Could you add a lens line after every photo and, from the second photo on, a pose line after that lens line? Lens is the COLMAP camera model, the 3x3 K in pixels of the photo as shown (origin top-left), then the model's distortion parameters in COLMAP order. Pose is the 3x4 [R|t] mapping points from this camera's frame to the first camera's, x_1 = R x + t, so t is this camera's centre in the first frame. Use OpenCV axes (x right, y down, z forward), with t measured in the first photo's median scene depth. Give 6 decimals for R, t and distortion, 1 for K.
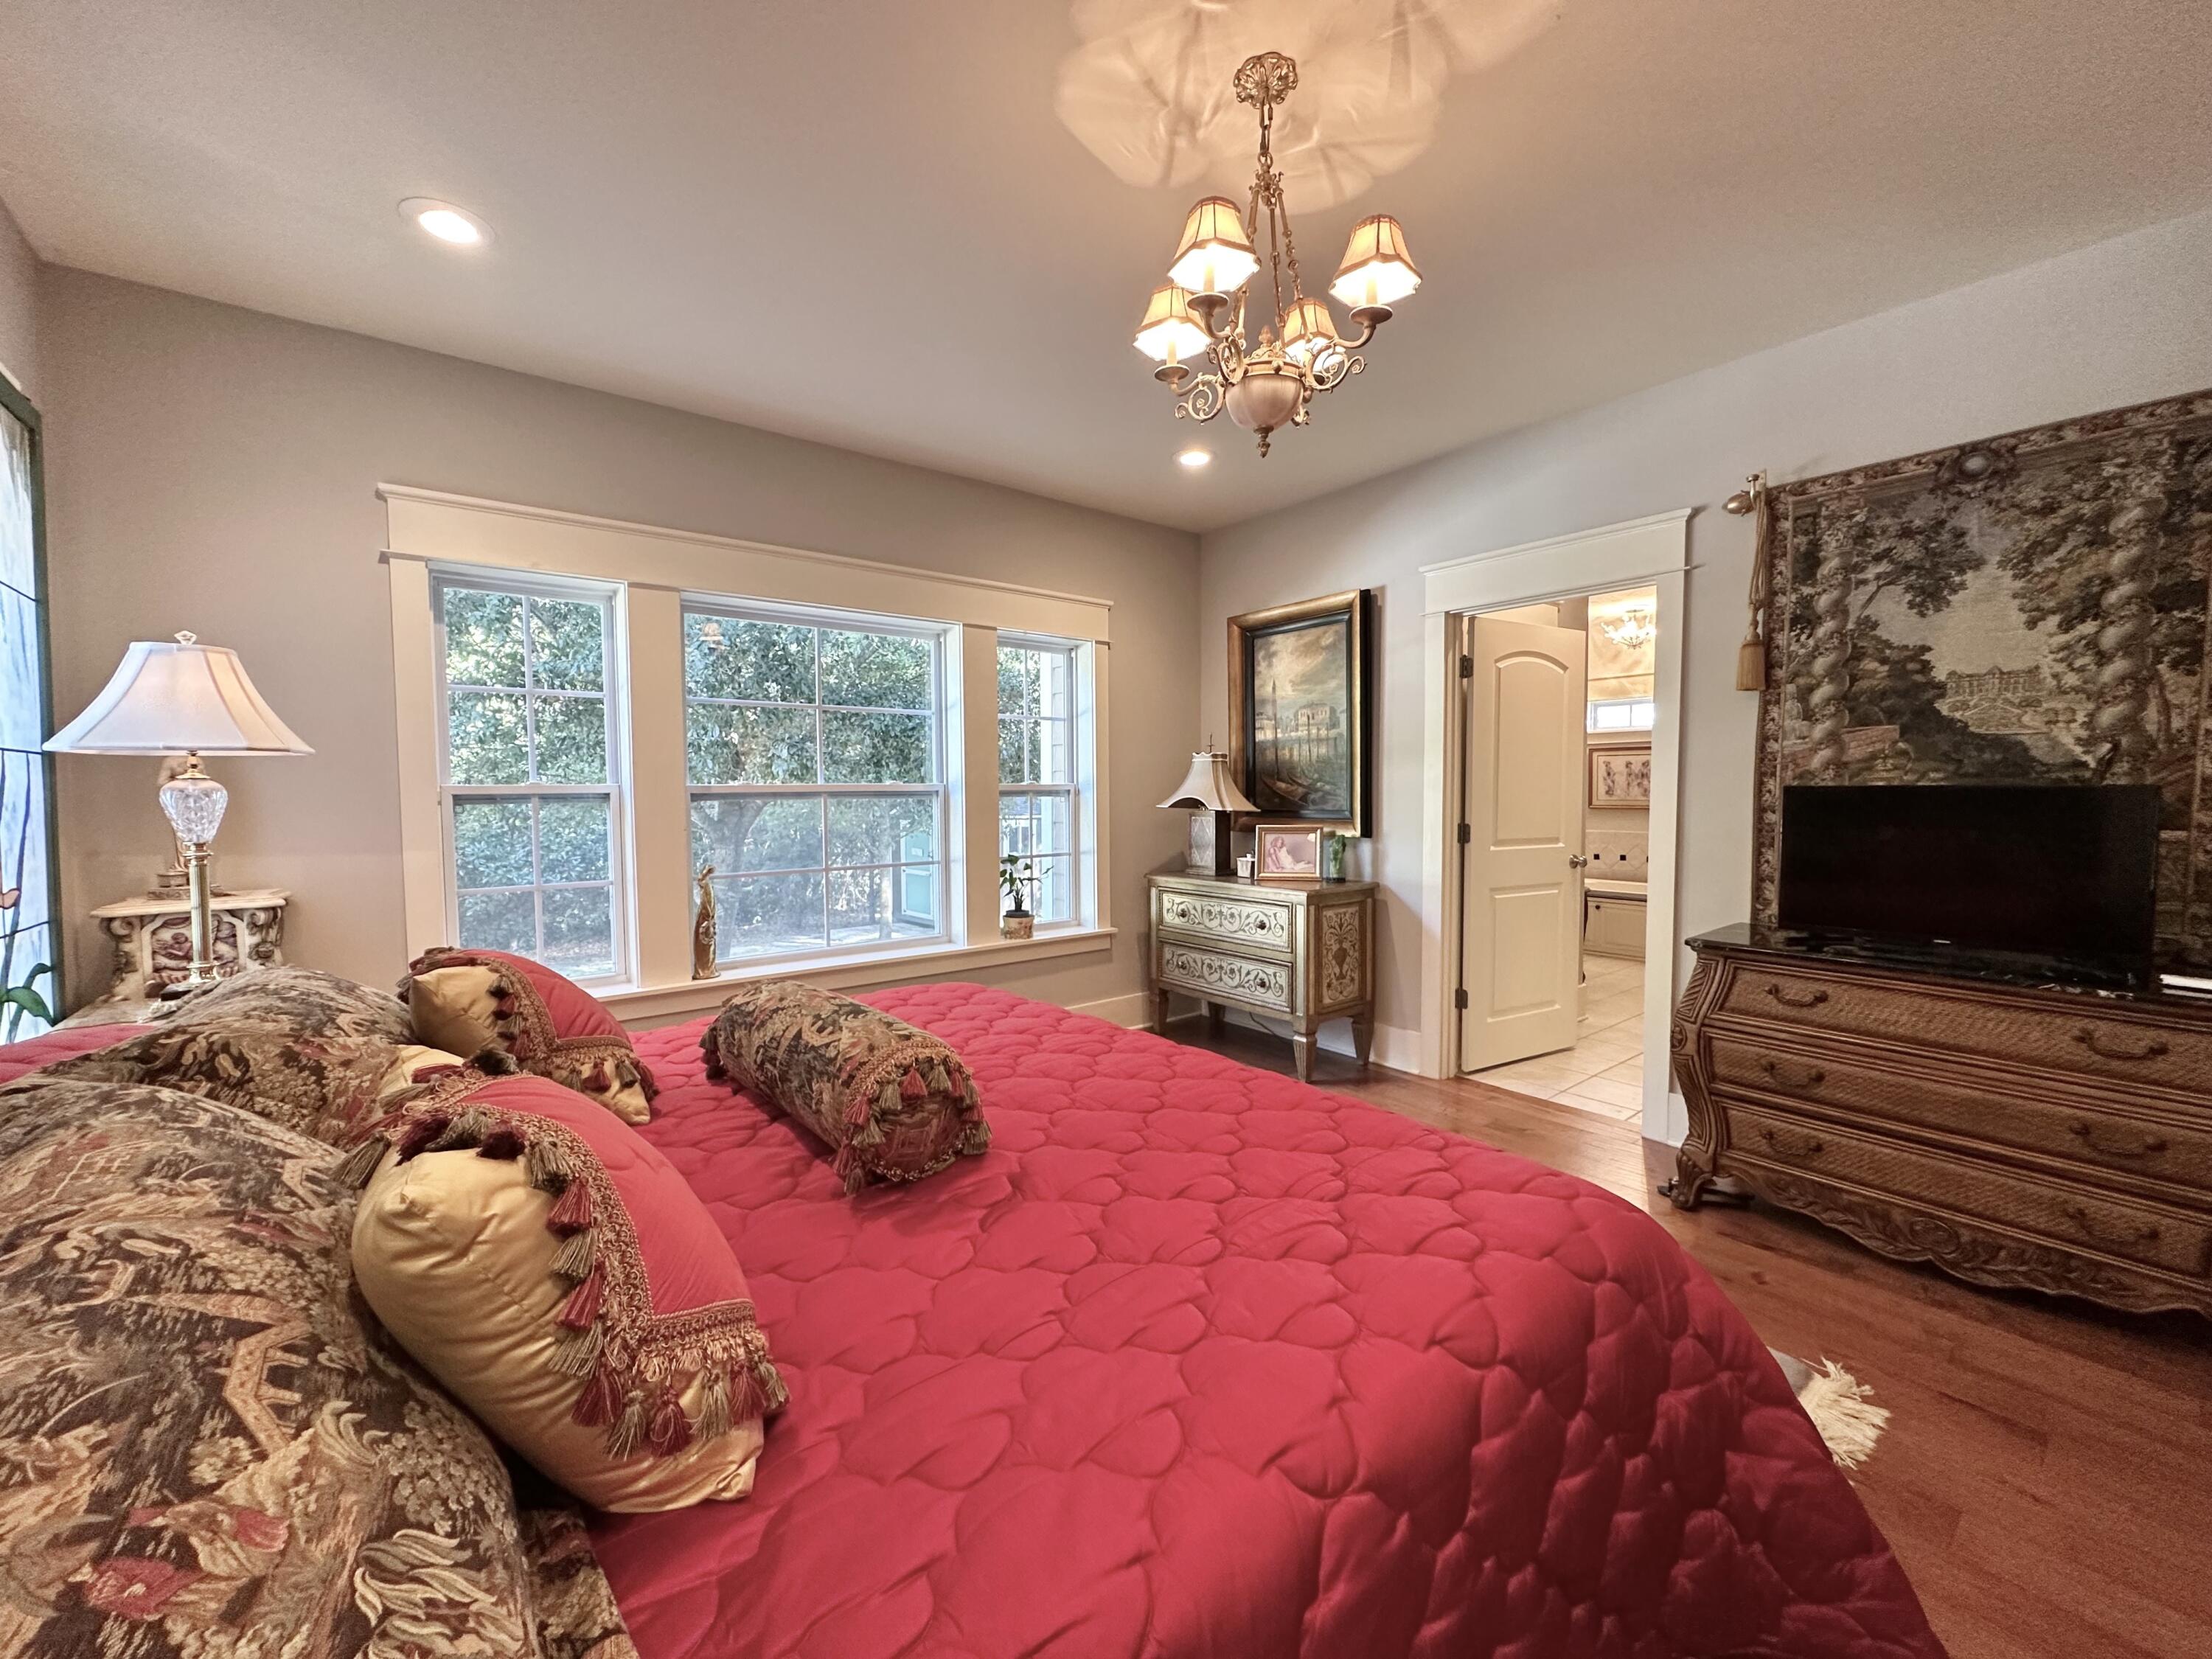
lens RADIAL K [[867.8, 0, 1082.7], [0, 867.8, 827.4], [0, 0, 1]] dist [0.001280, 0.000042]
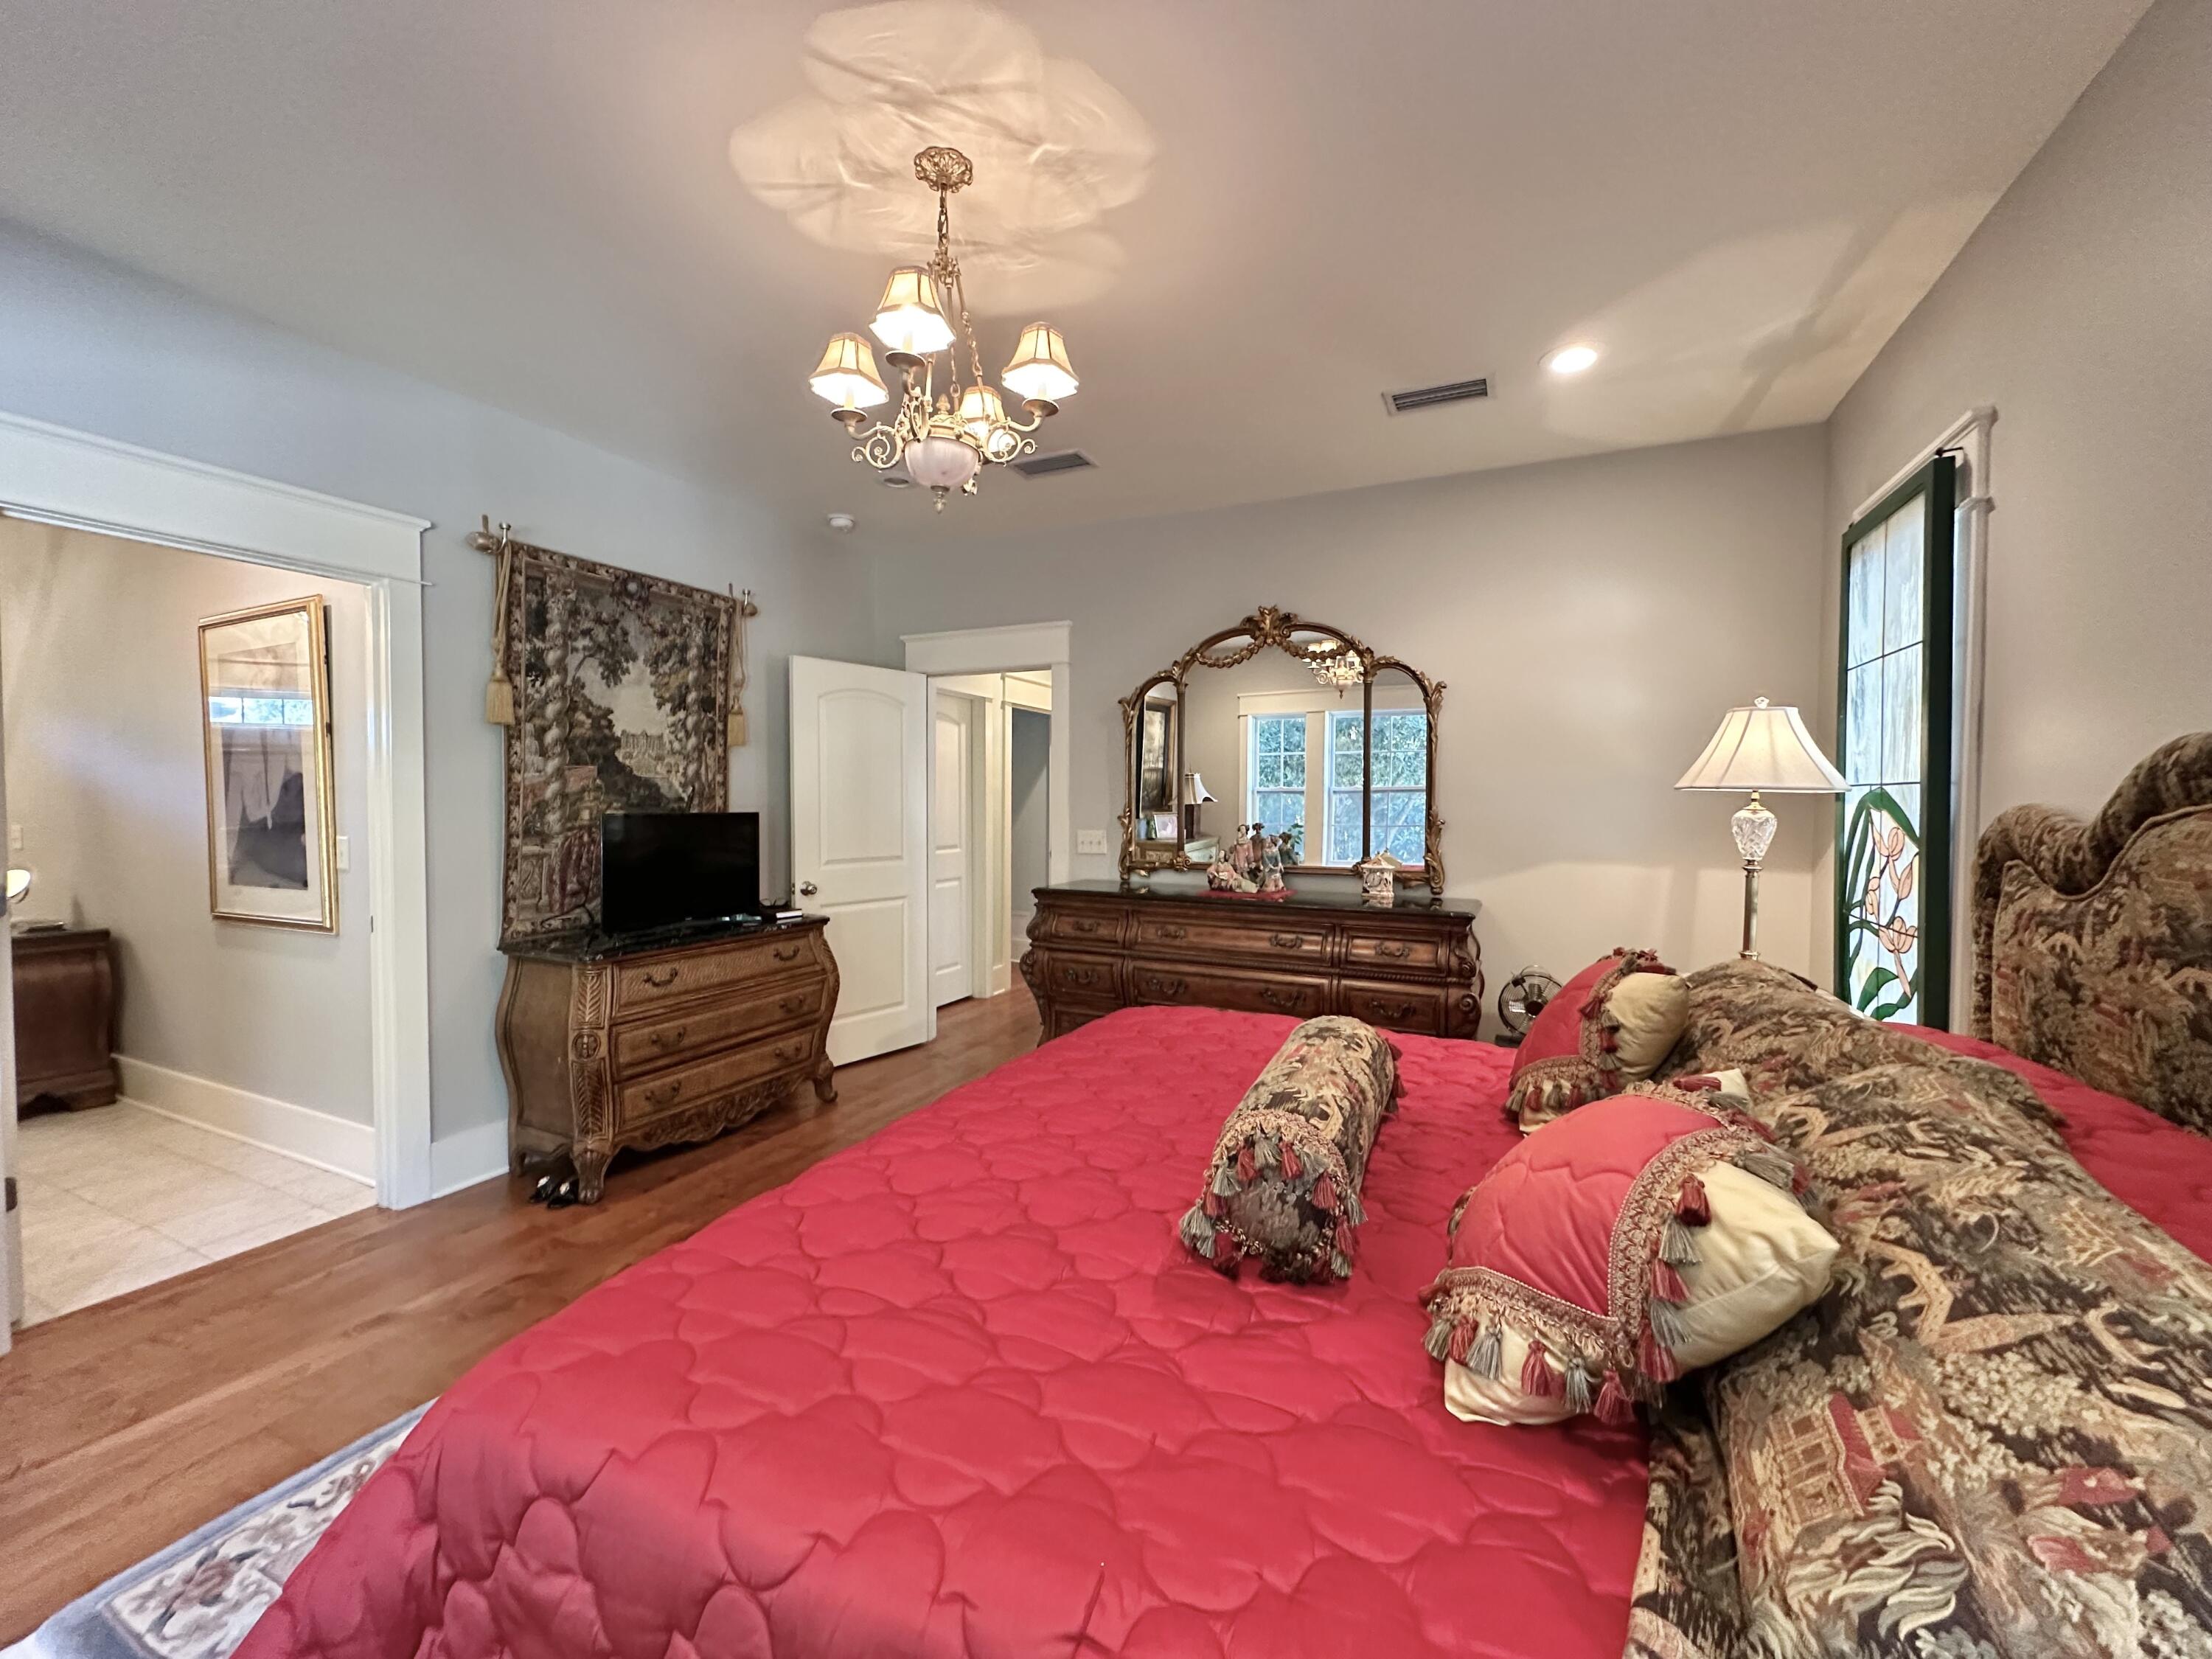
lens RADIAL K [[867.8, 0, 1082.7], [0, 867.8, 827.4], [0, 0, 1]] dist [0.001280, 0.000042]
pose [[-0.427462, -0.014482, 0.903917, -0.542027], [0.051704, 0.997843, 0.040438, -0.041479], [-0.902554, 0.064022, -0.425791, 0.898621]]
